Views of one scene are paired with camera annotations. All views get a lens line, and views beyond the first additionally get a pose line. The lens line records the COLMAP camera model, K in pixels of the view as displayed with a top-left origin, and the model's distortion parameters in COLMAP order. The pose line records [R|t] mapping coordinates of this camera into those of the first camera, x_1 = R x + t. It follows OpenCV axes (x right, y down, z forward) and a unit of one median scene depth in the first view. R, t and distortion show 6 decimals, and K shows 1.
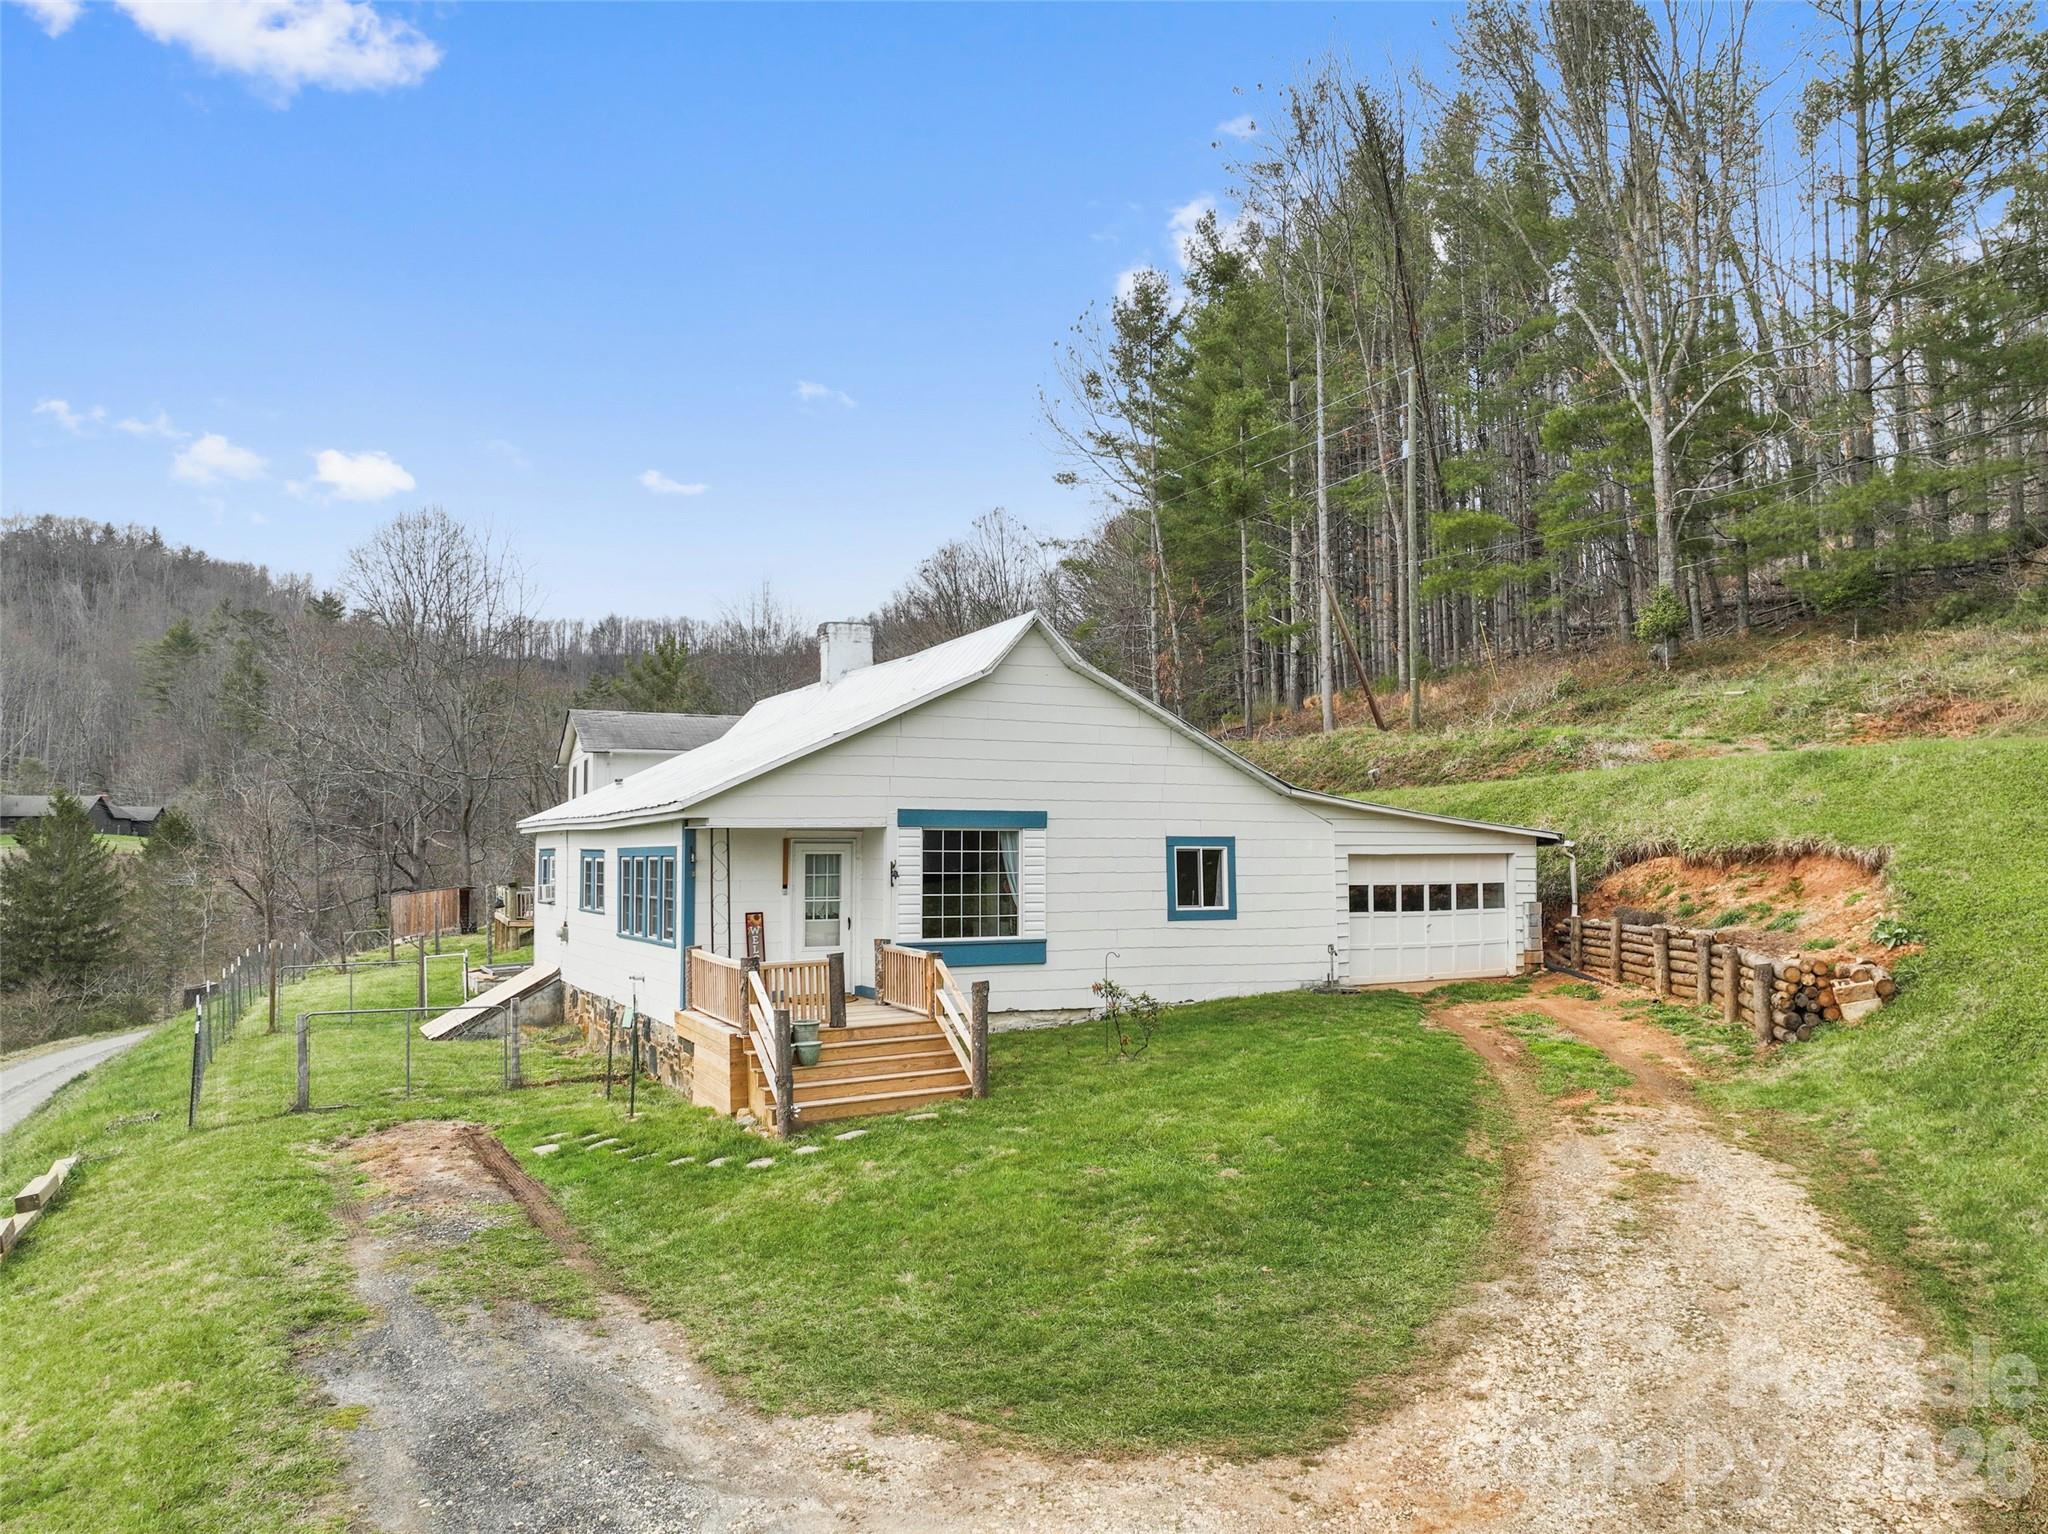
lens RADIAL K [[1439.1, 0, 1024.0], [0, 1439.1, 767.0], [0, 0, 1]] dist [0.008815, 0.003872]
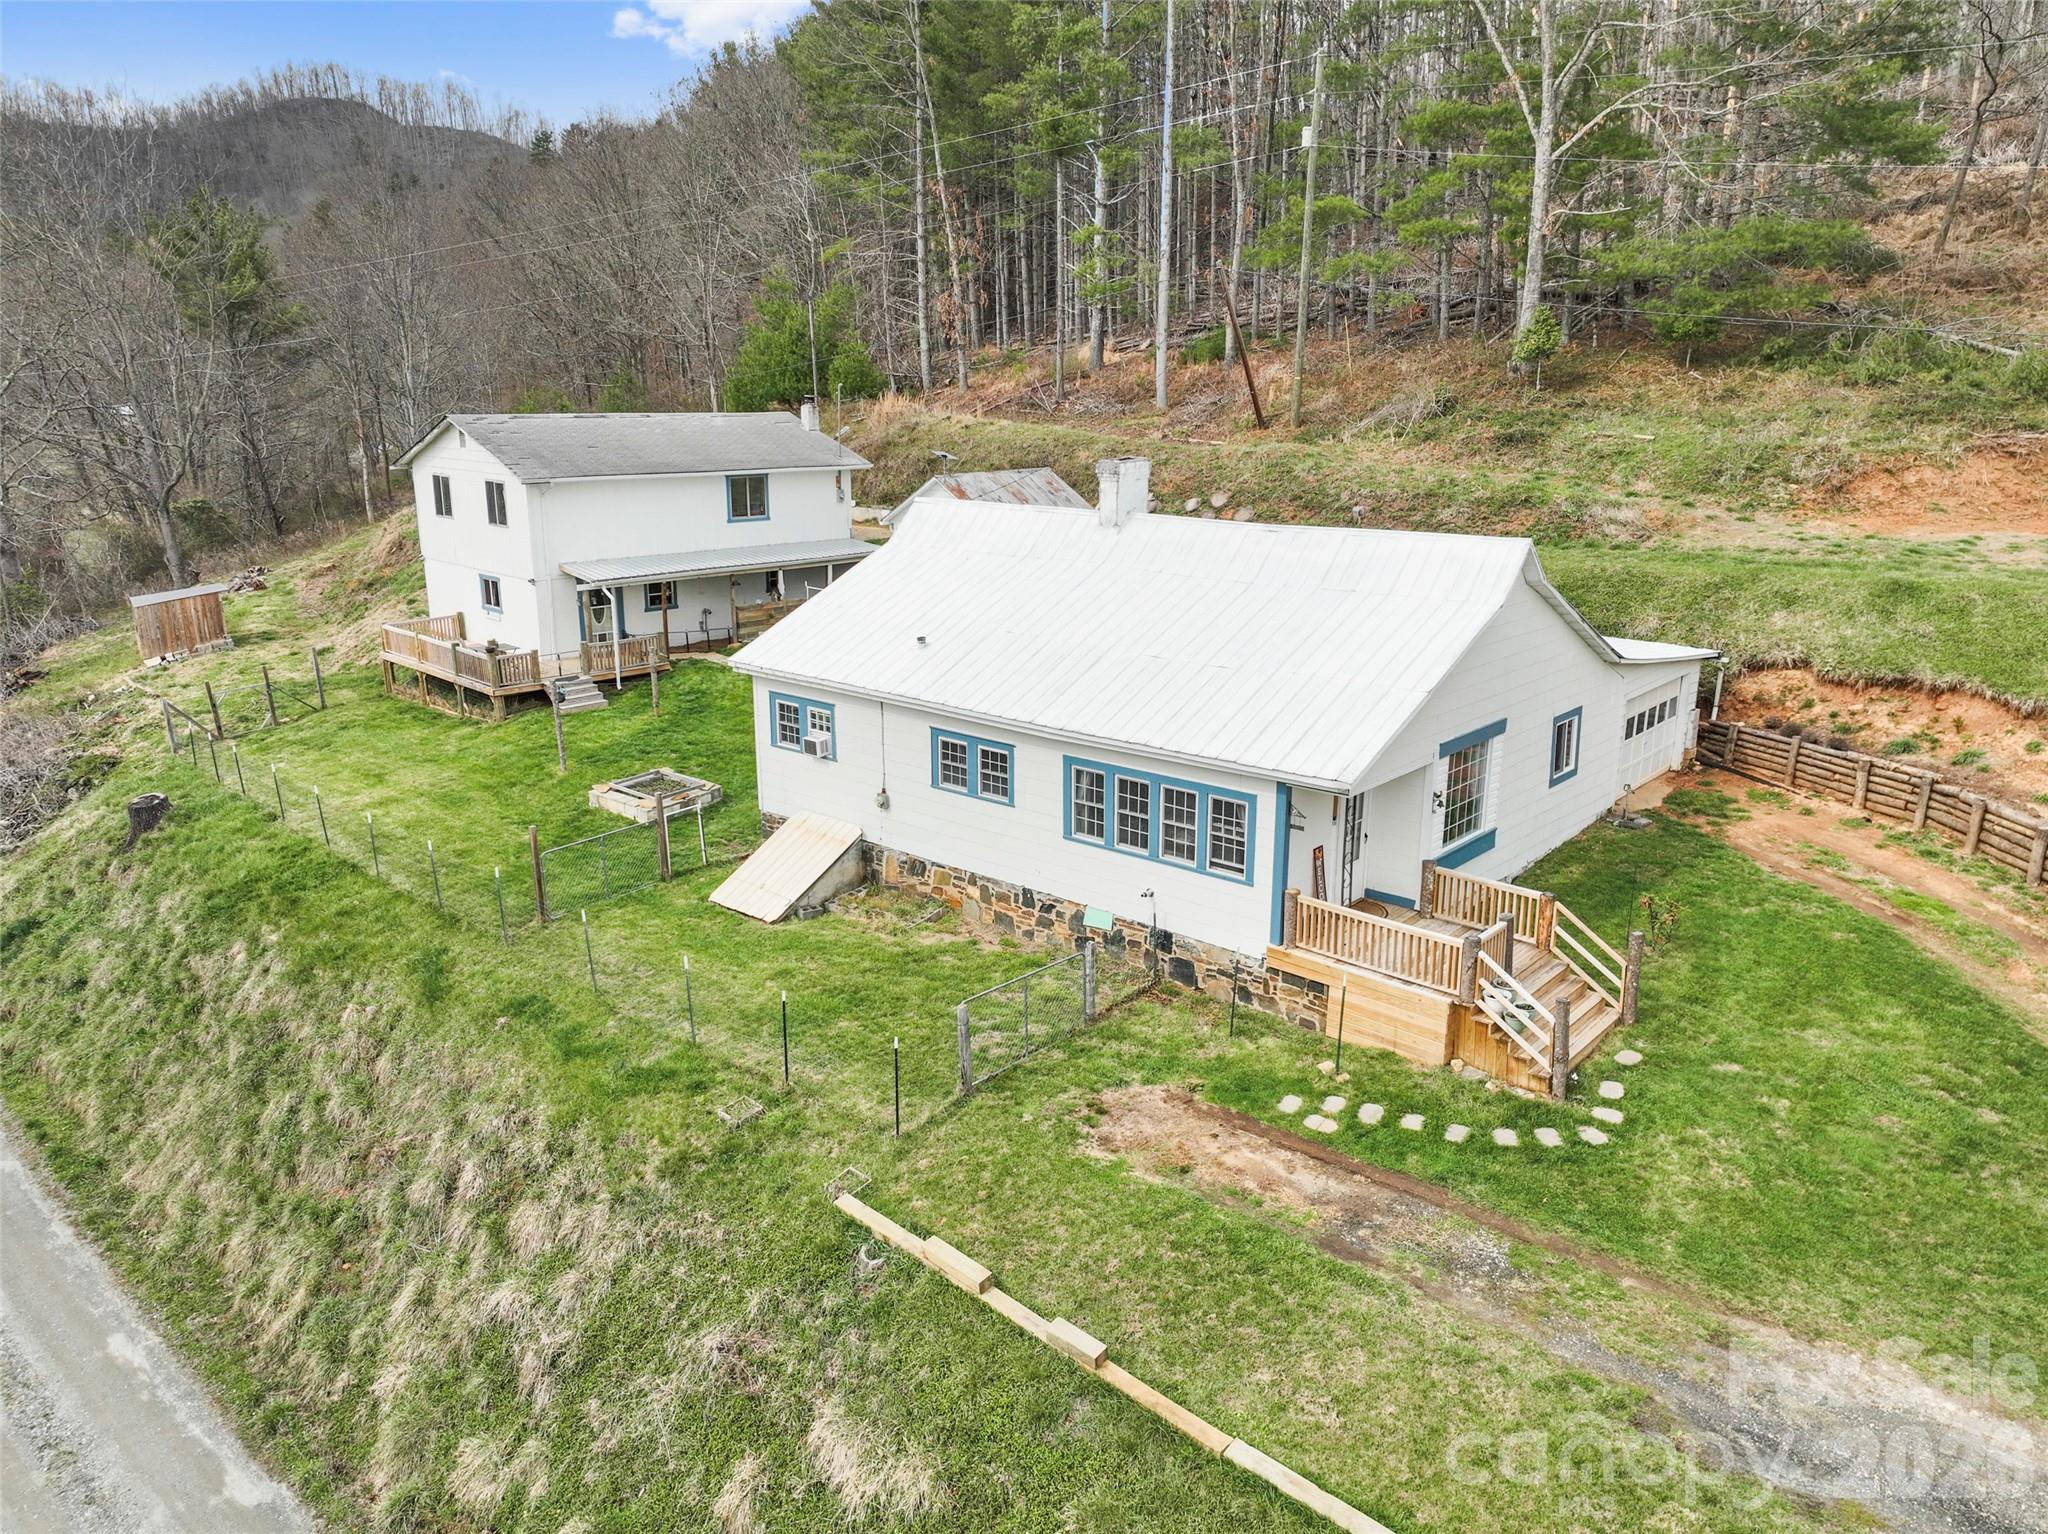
lens RADIAL K [[1439.1, 0, 1024.0], [0, 1439.1, 767.0], [0, 0, 1]] dist [0.008815, 0.003872]
pose [[0.932286, -0.092138, 0.349790, -0.622482], [-0.023915, 0.949198, 0.313768, -0.234878], [-0.360930, -0.300887, 0.882721, 0.121983]]
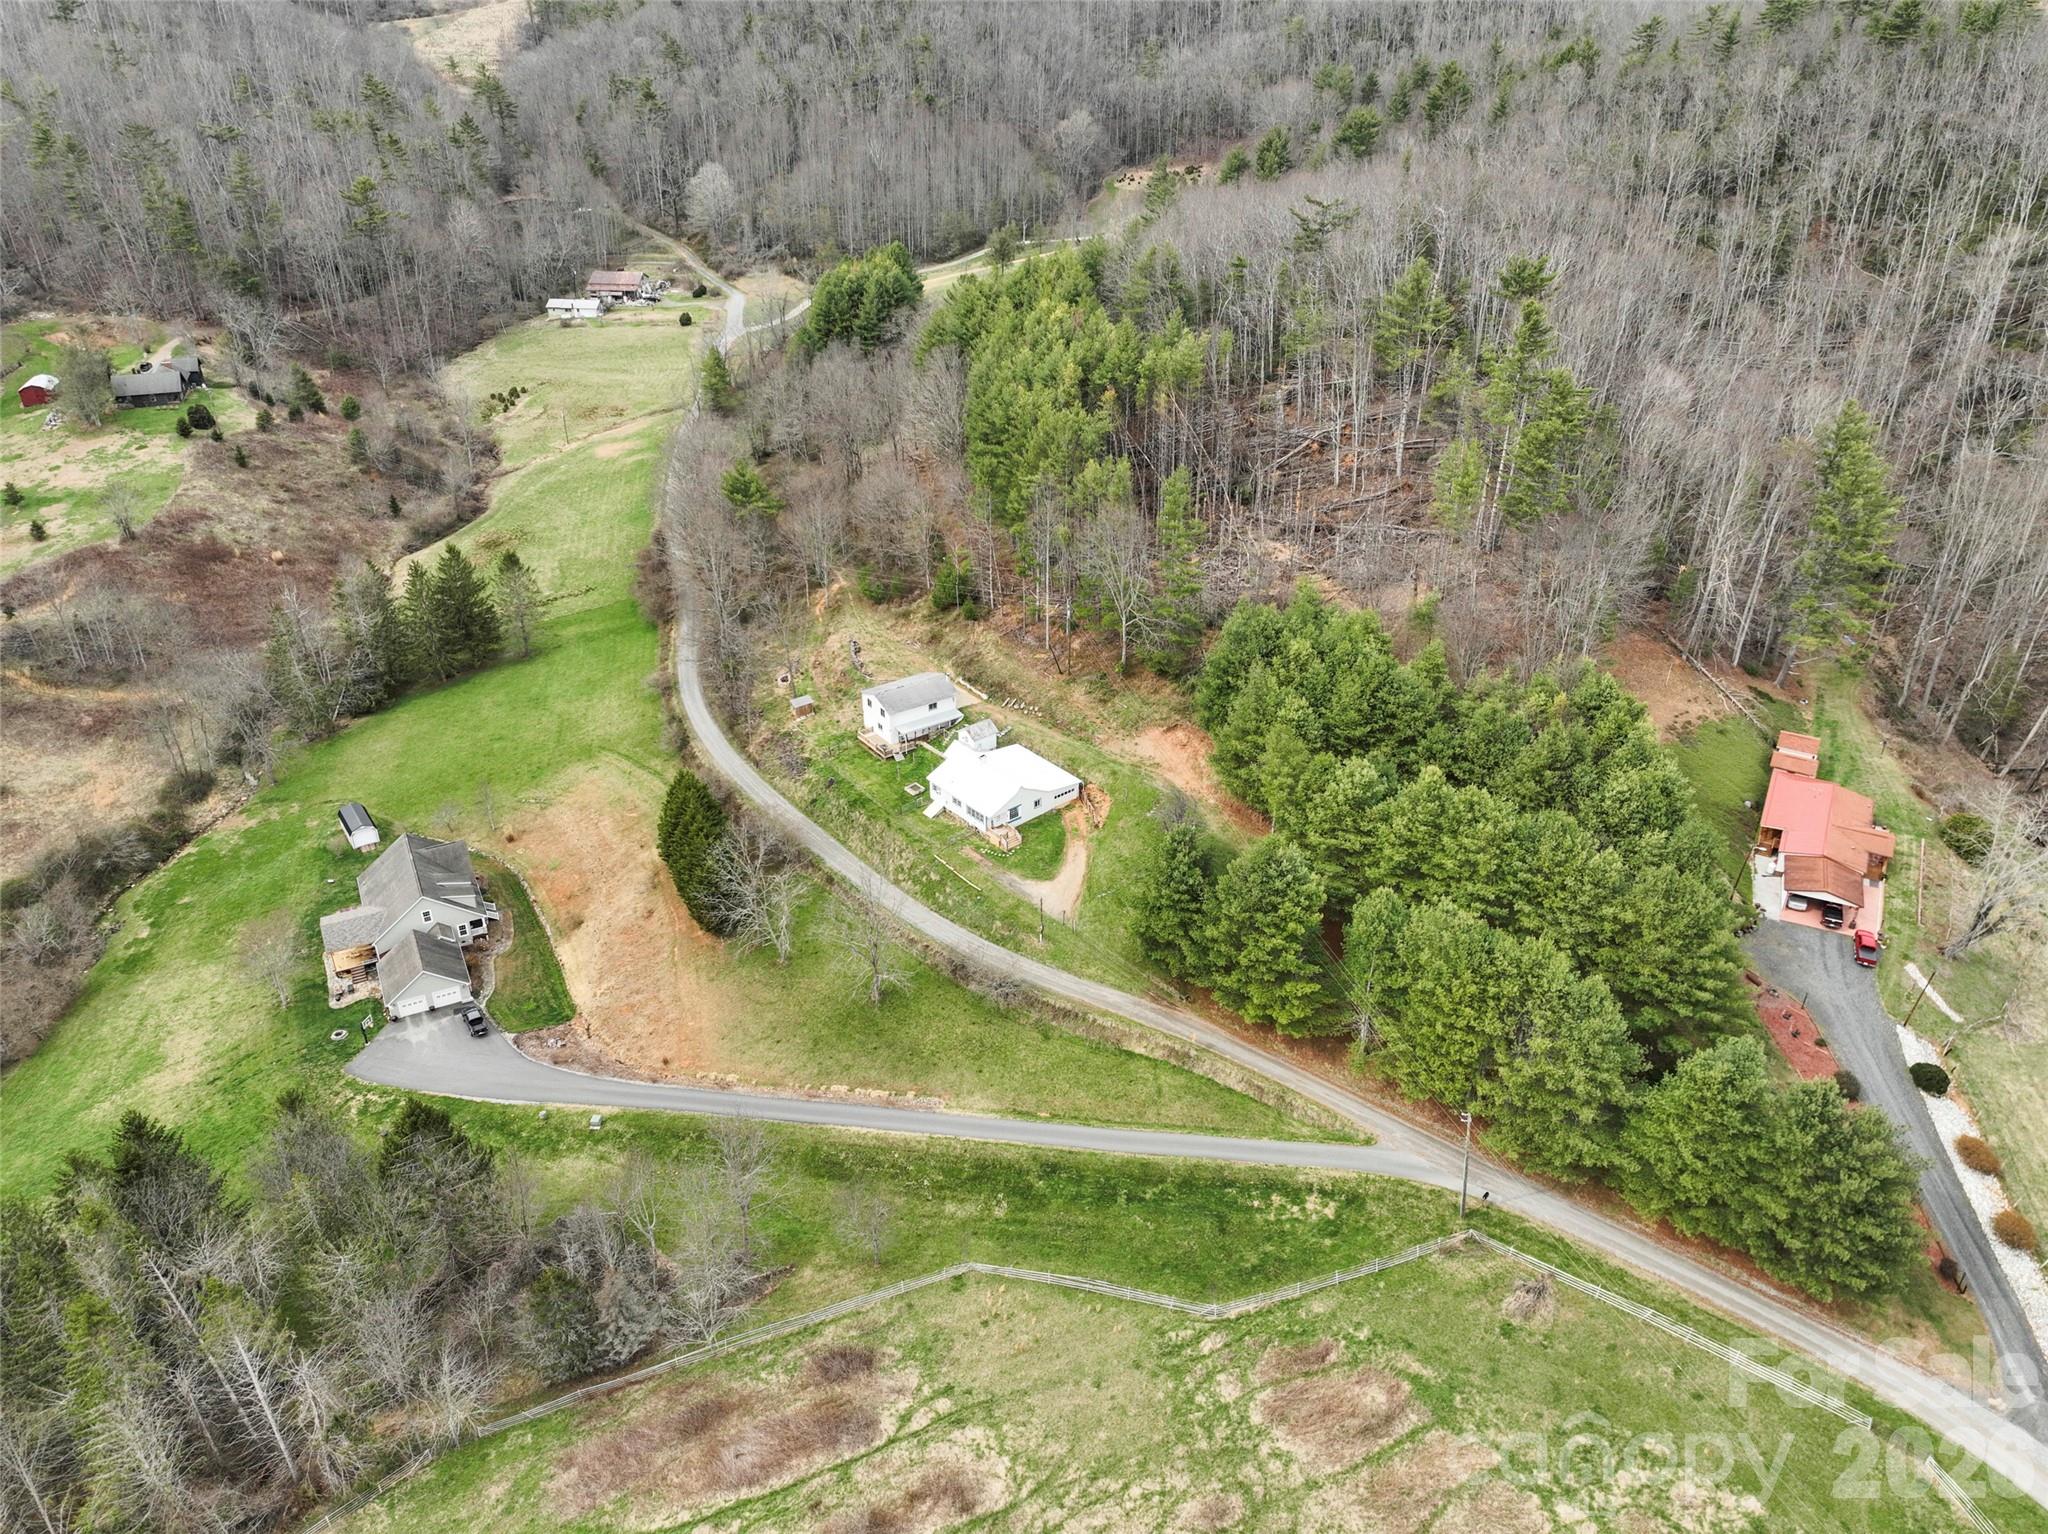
lens RADIAL K [[1439.1, 0, 1024.0], [0, 1439.1, 767.0], [0, 0, 1]] dist [0.008815, 0.003872]
pose [[0.976240, -0.105433, 0.189310, -1.392171], [-0.013737, 0.841774, 0.539655, -4.235593], [-0.216254, -0.529434, 0.820325, -5.274462]]
